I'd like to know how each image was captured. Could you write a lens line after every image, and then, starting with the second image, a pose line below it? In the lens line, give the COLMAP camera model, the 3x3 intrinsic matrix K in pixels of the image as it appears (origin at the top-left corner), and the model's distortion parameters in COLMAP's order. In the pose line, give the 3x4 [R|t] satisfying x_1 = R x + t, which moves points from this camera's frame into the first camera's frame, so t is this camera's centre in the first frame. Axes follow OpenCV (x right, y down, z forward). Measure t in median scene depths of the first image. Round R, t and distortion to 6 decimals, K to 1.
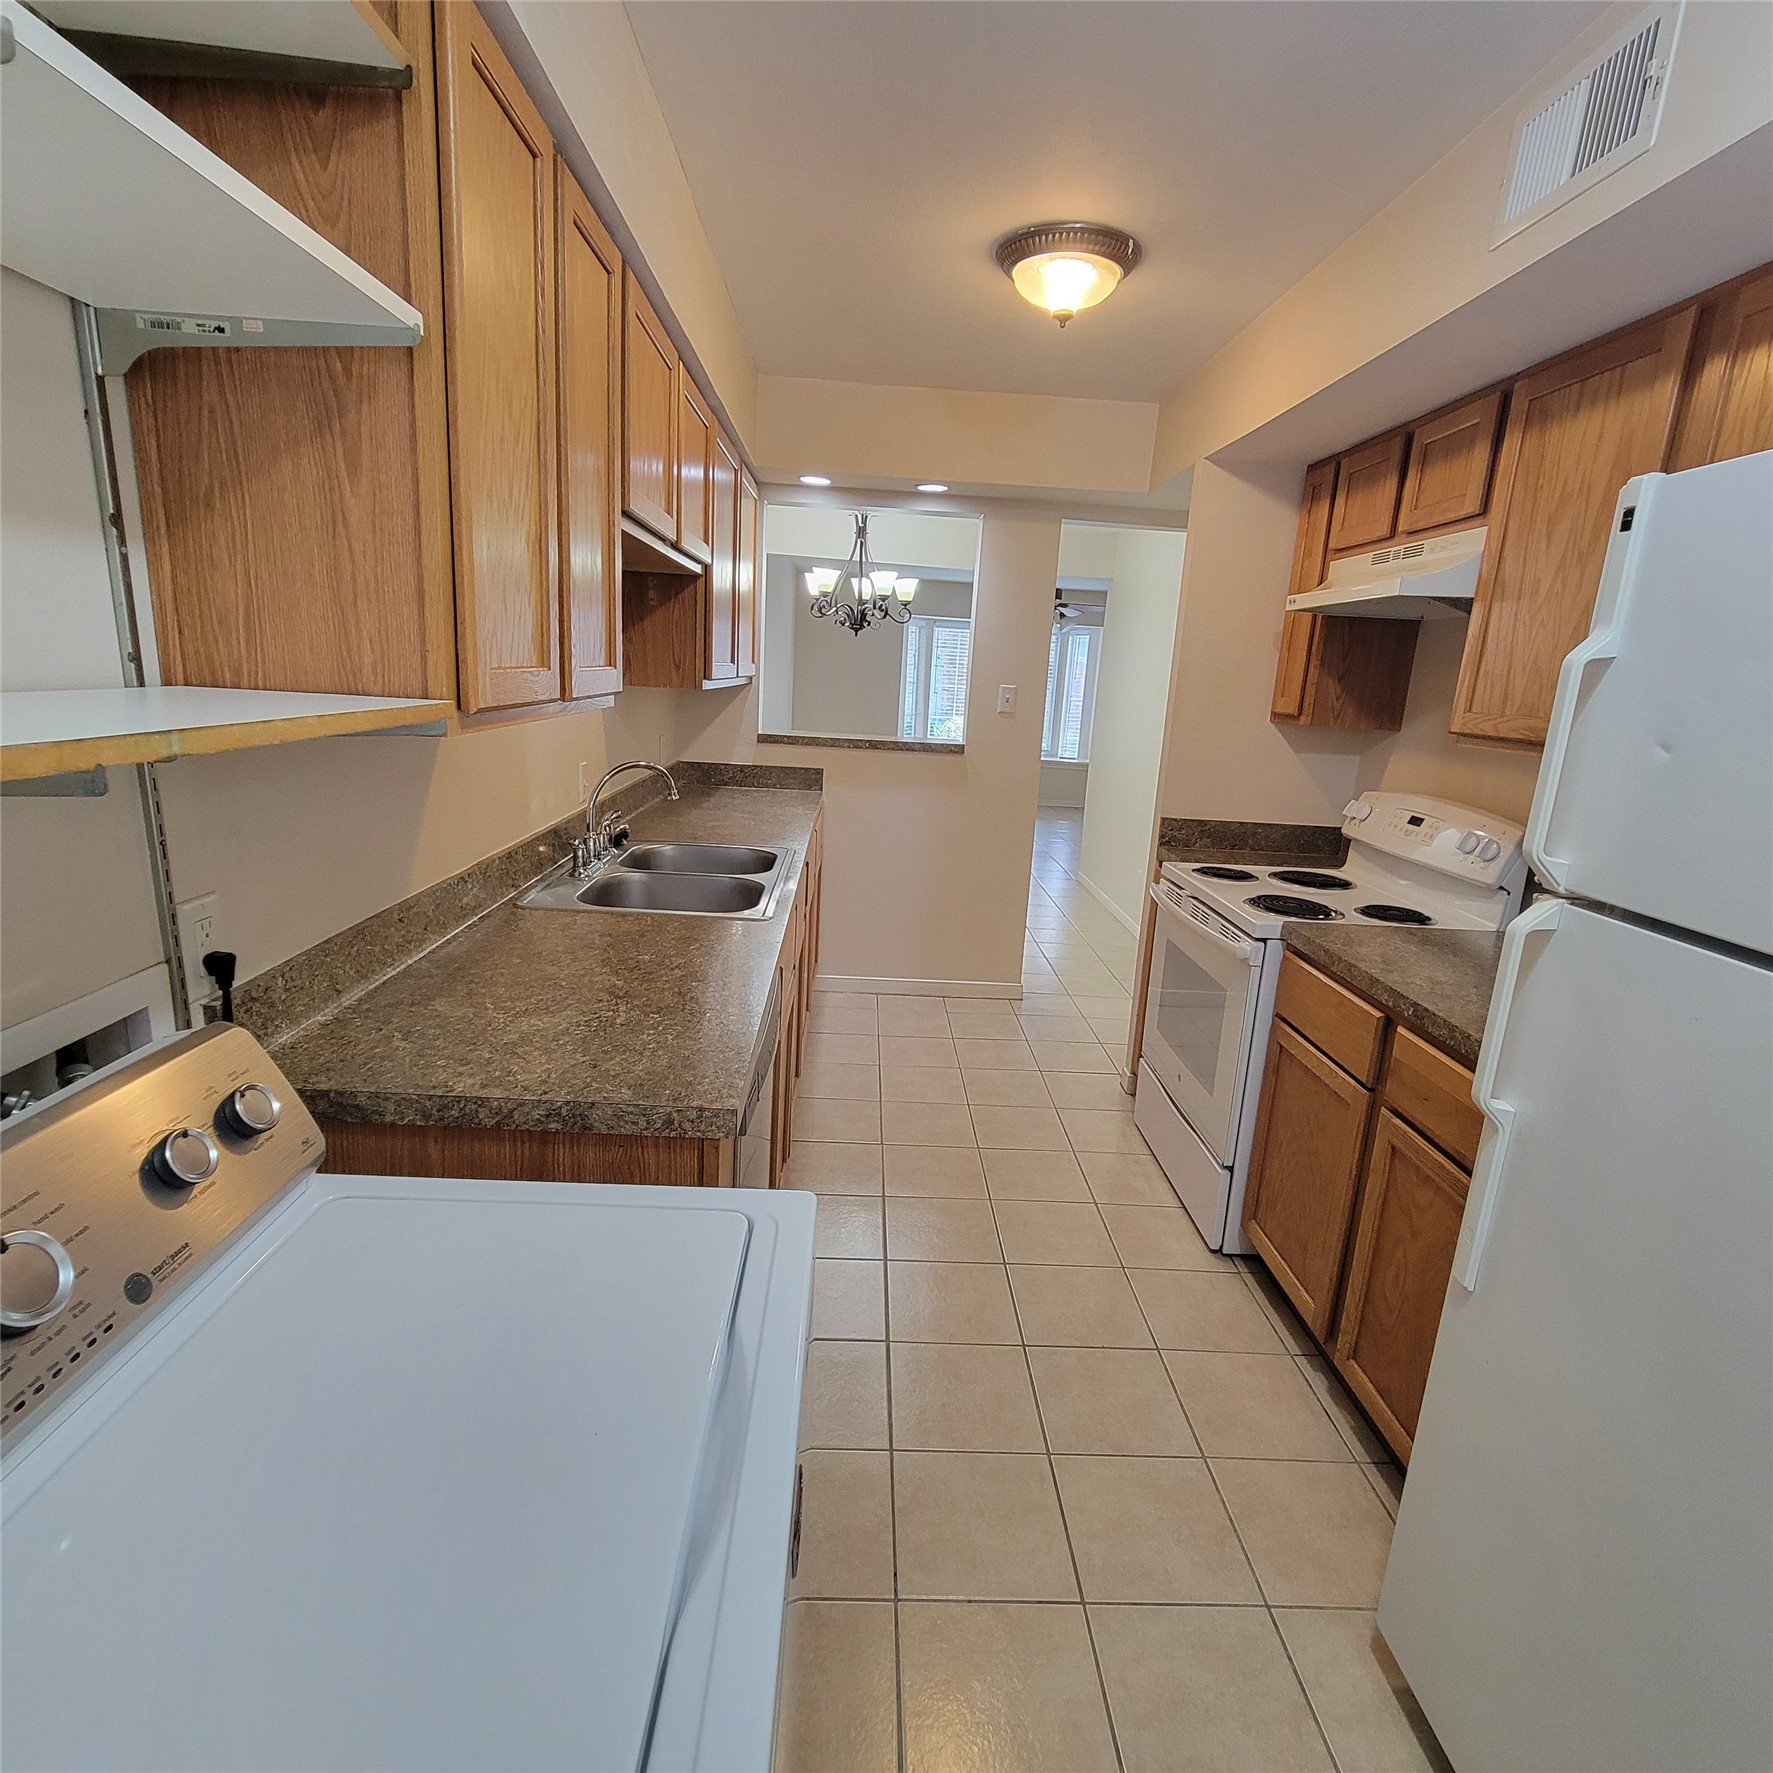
lens RADIAL K [[960.4, 0, 884.0], [0, 960.4, 889.8], [0, 0, 1]] dist [-0.003111, 0.001006]
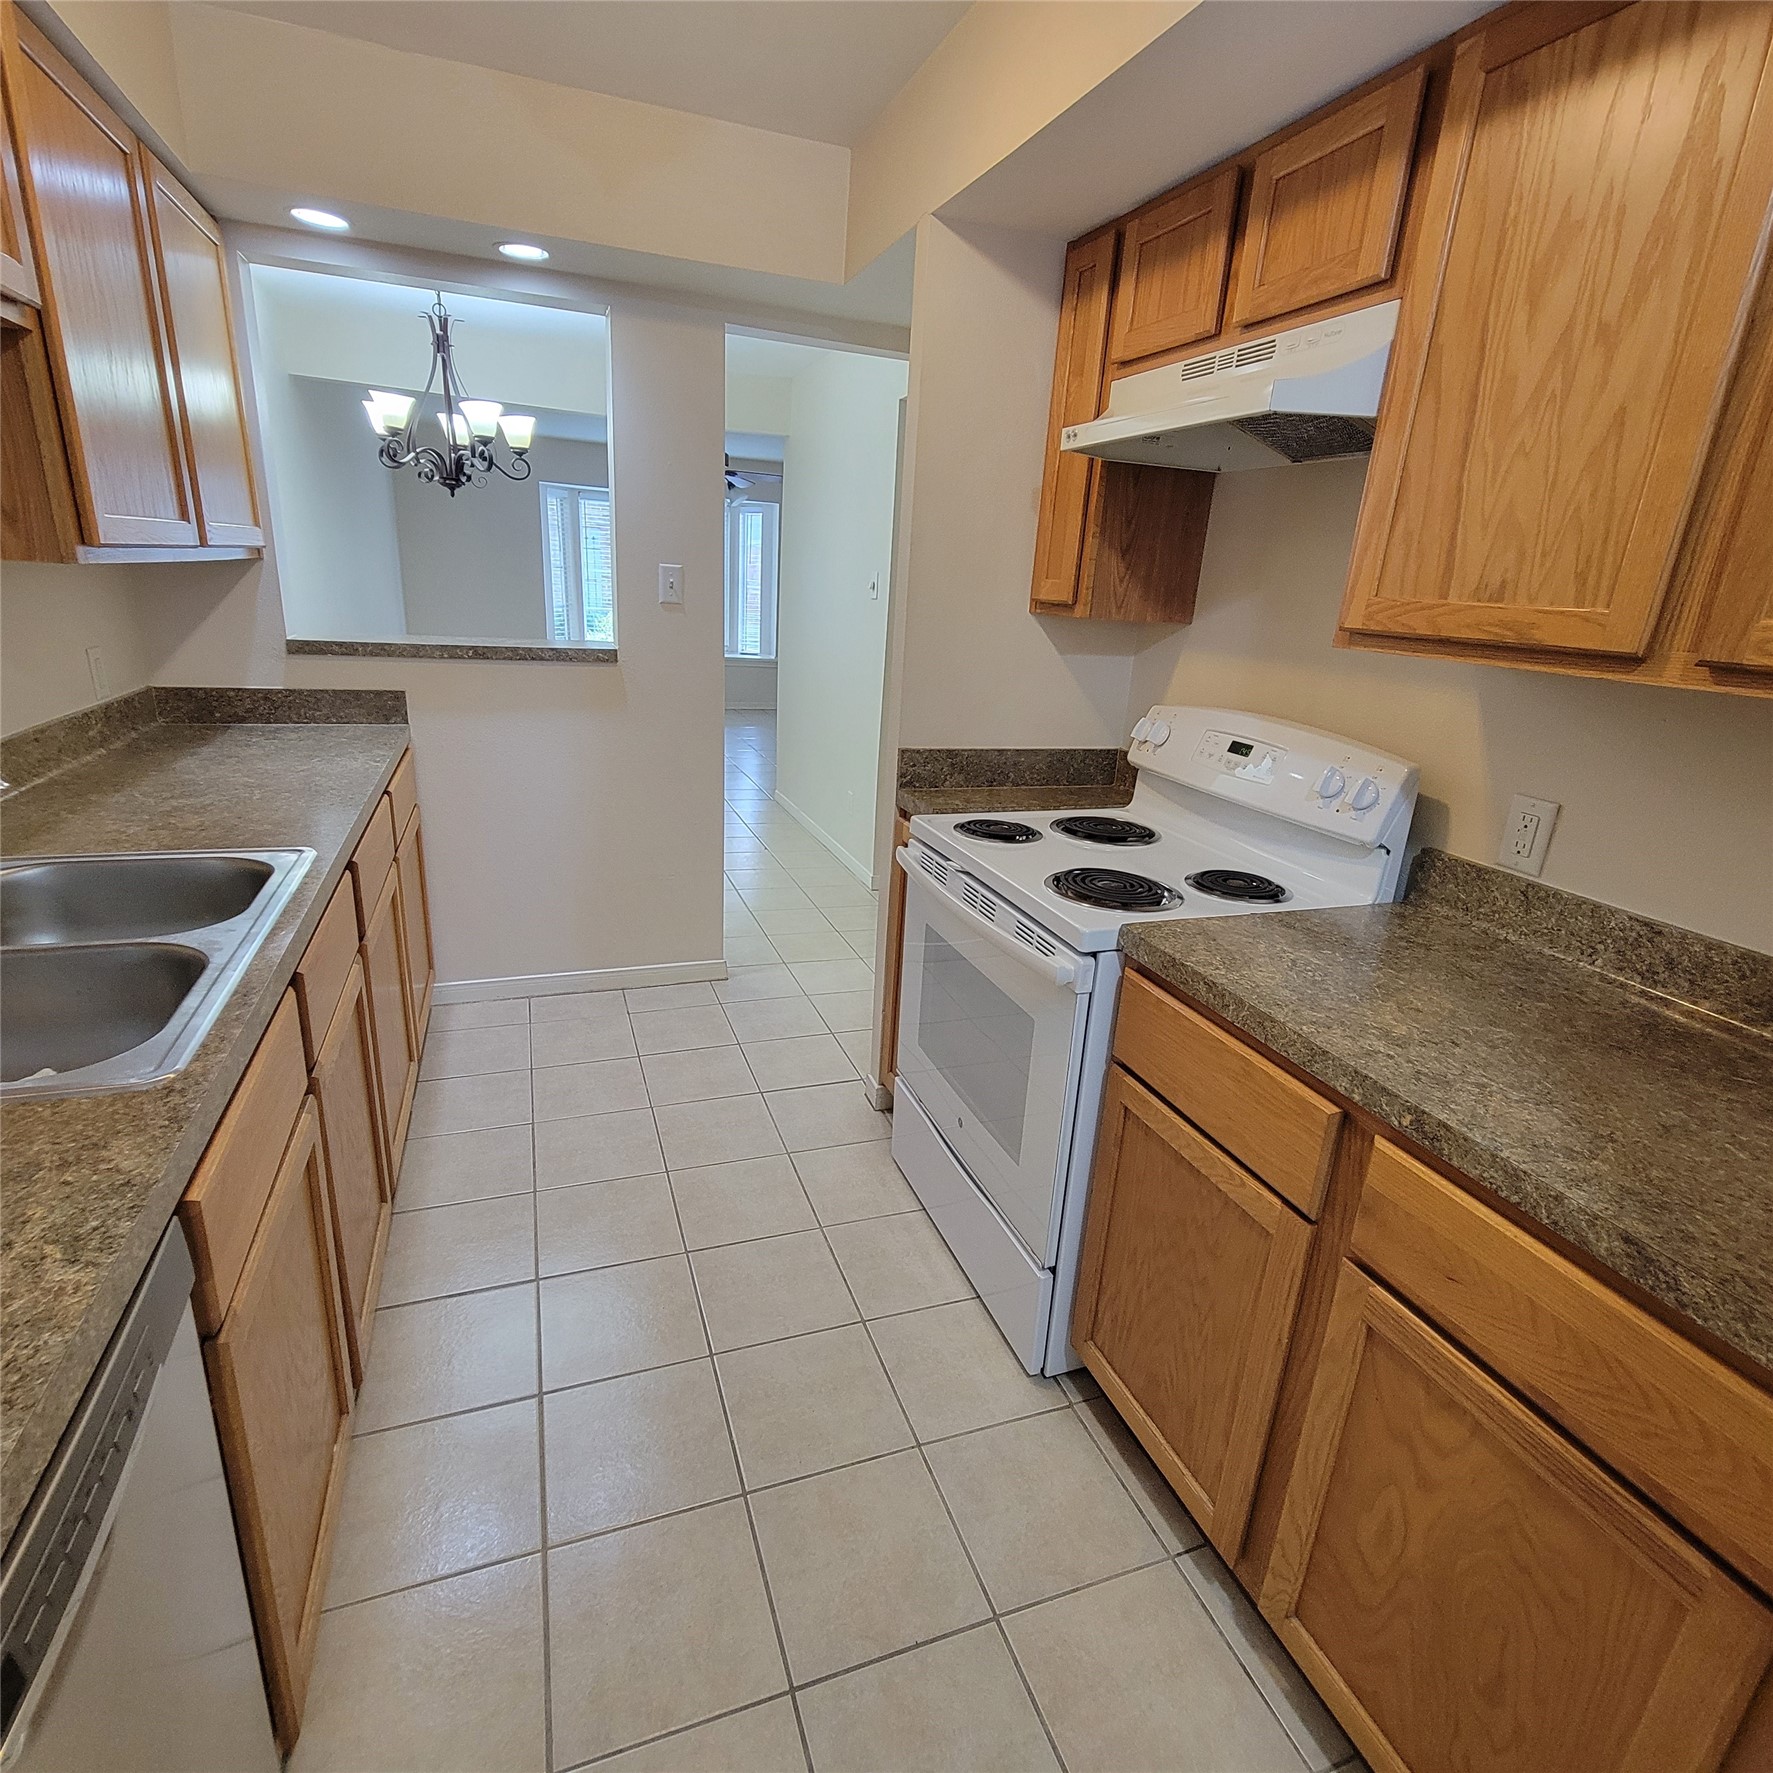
lens RADIAL K [[960.4, 0, 893.8], [0, 960.4, 888.7], [0, 0, 1]] dist [-0.003111, 0.001006]
pose [[0.943766, -0.101515, 0.314644, 0.051638], [0.067145, 0.990713, 0.118236, -0.065329], [-0.323725, -0.090460, 0.941817, 0.350925]]
